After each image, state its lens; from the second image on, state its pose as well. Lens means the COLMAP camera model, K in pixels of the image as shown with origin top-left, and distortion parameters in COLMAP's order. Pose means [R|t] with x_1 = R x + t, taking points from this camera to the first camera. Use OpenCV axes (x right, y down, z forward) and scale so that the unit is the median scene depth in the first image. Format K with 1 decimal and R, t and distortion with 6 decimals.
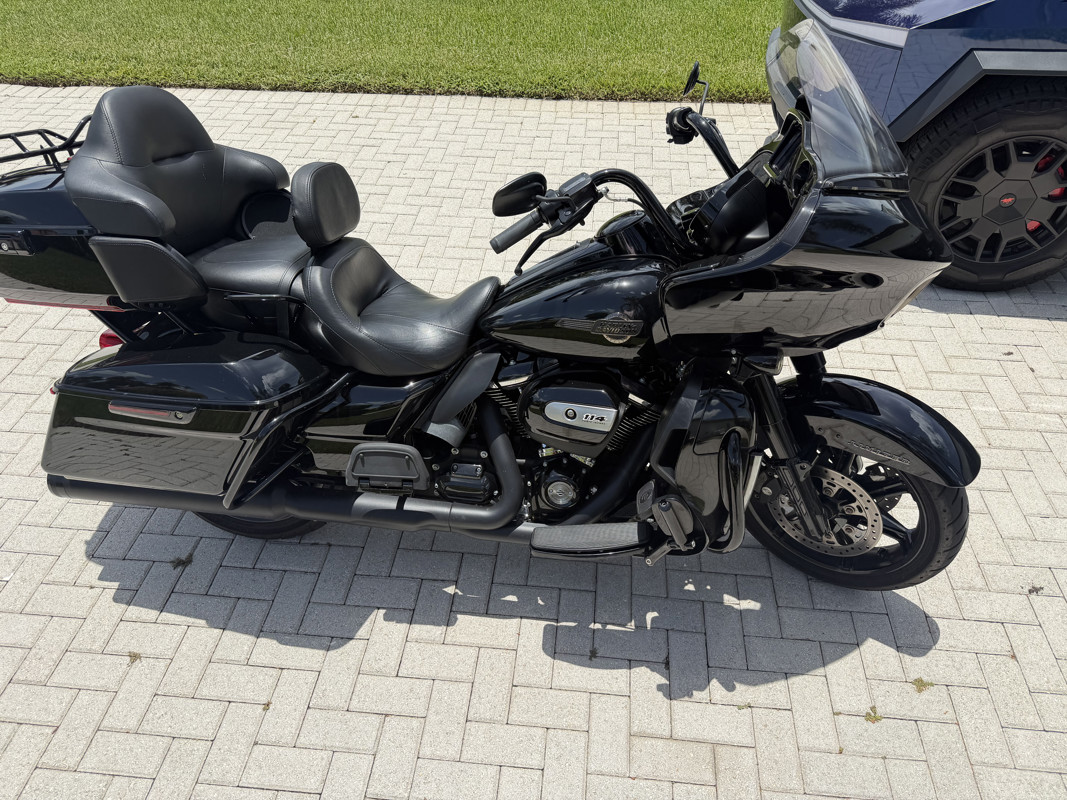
lens RADIAL K [[760.1, 0, 533.5], [0, 760.1, 400.0], [0, 0, 1]] dist [0.046819, -0.085649]
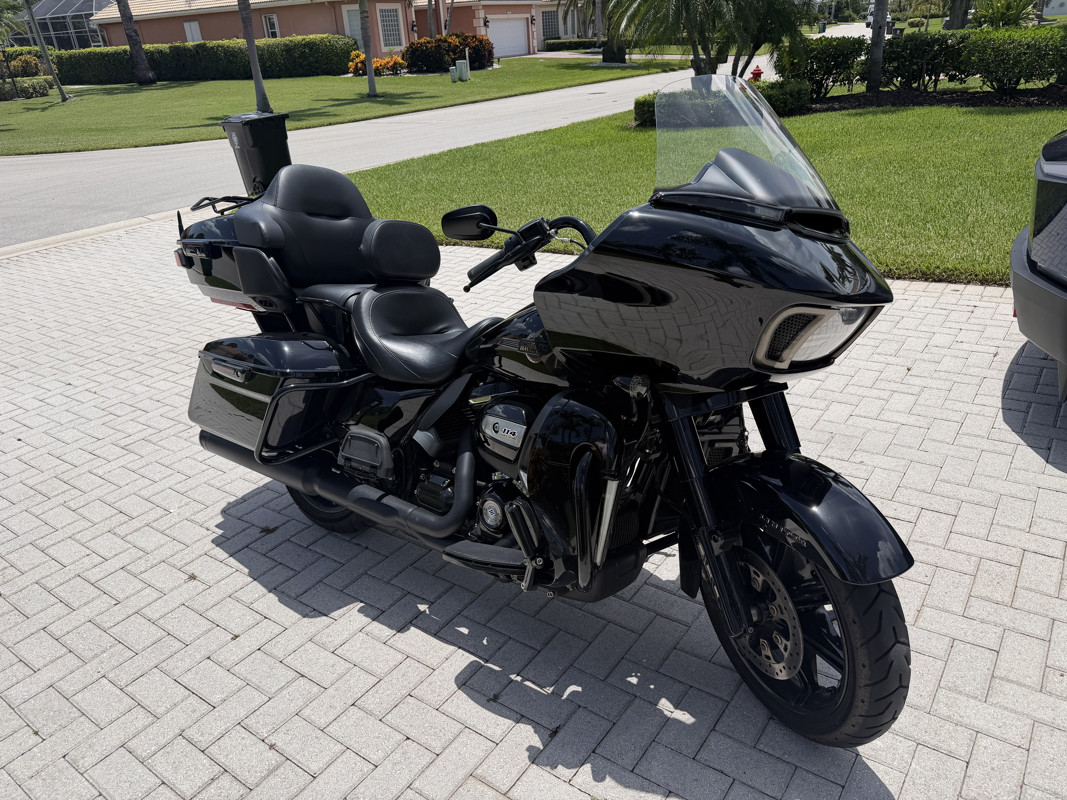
lens RADIAL K [[770.2, 0, 534.8], [0, 770.2, 379.6], [0, 0, 1]] dist [-0.002522, -0.006488]
pose [[0.856852, 0.132862, -0.498148, 0.550319], [-0.272598, 0.936869, -0.219015, 0.155368], [0.437600, 0.323457, 0.838976, 0.078428]]
